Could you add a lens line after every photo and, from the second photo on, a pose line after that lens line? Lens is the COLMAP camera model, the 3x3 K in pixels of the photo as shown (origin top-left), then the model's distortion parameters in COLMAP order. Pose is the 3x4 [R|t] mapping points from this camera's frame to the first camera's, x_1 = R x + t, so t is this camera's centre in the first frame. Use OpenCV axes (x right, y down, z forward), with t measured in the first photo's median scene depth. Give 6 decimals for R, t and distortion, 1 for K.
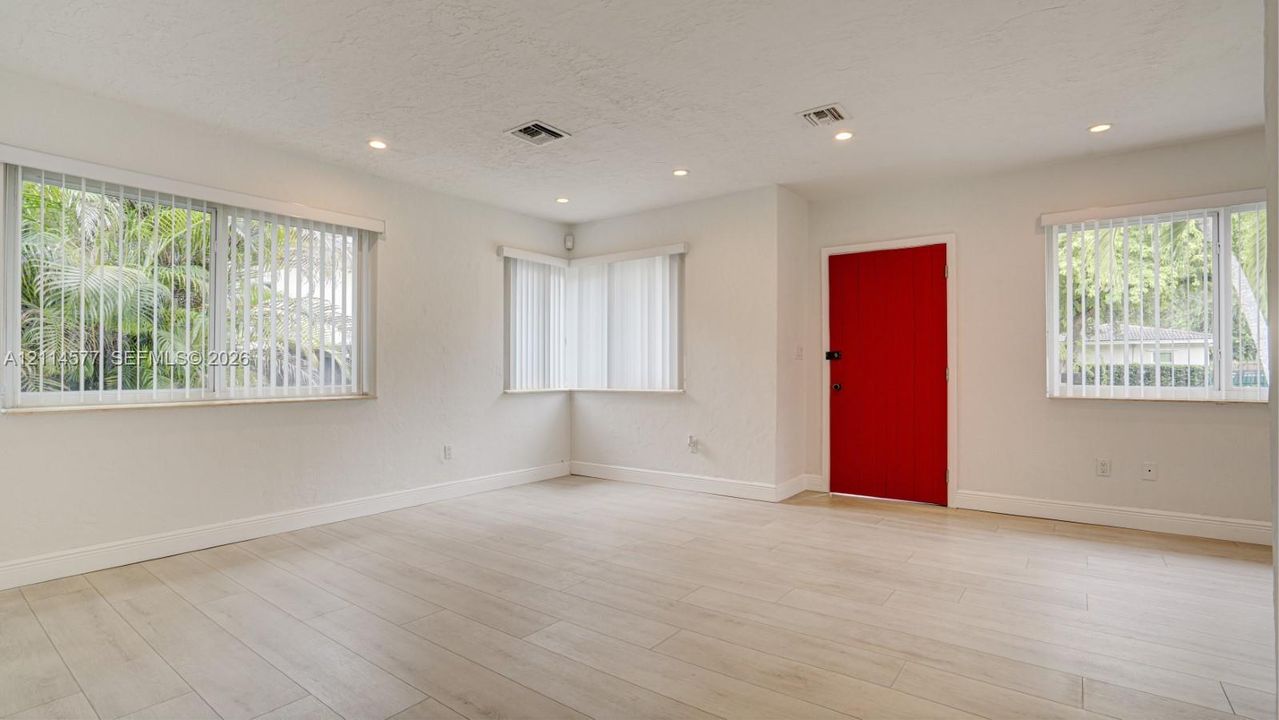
lens RADIAL K [[606.4, 0, 643.8], [0, 606.4, 361.3], [0, 0, 1]] dist [-0.037971, -0.000242]
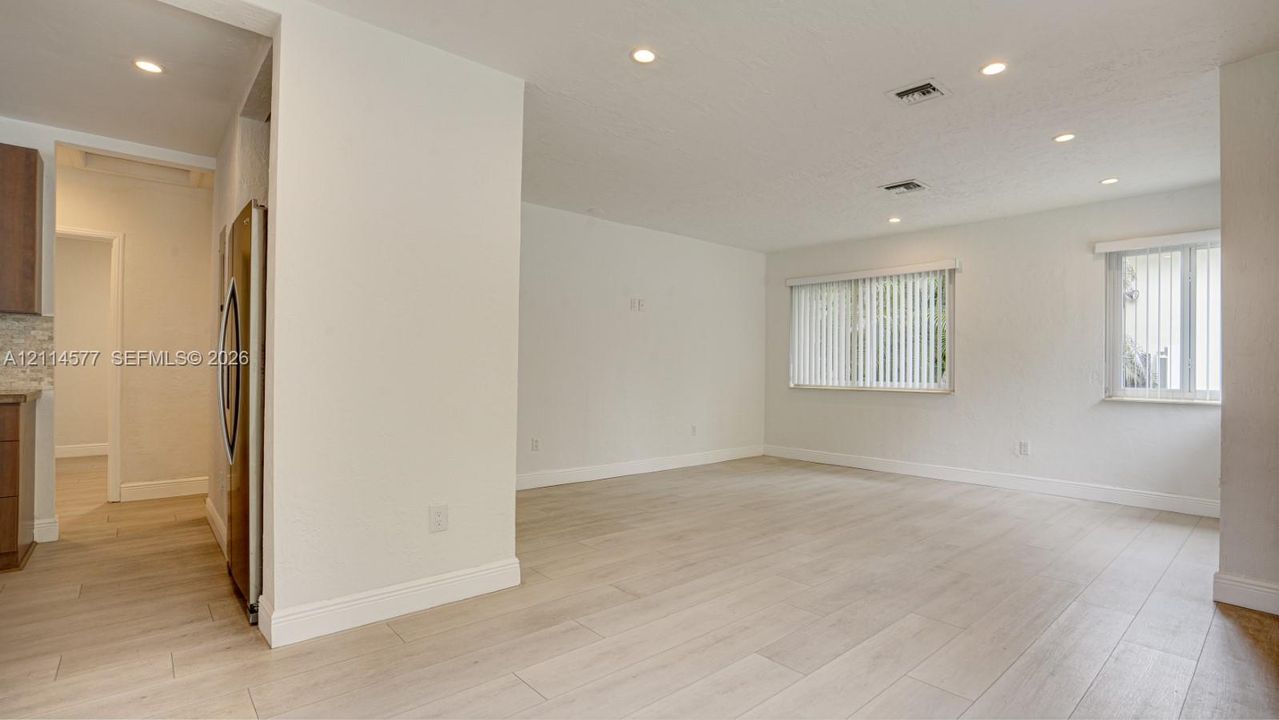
lens RADIAL K [[606.4, 0, 644.3], [0, 606.4, 363.9], [0, 0, 1]] dist [-0.037971, -0.000242]
pose [[-0.219012, -0.005348, -0.975708, 1.146272], [-0.000634, 0.999986, -0.005339, 0.003035], [0.975722, -0.000551, -0.219012, 0.720434]]
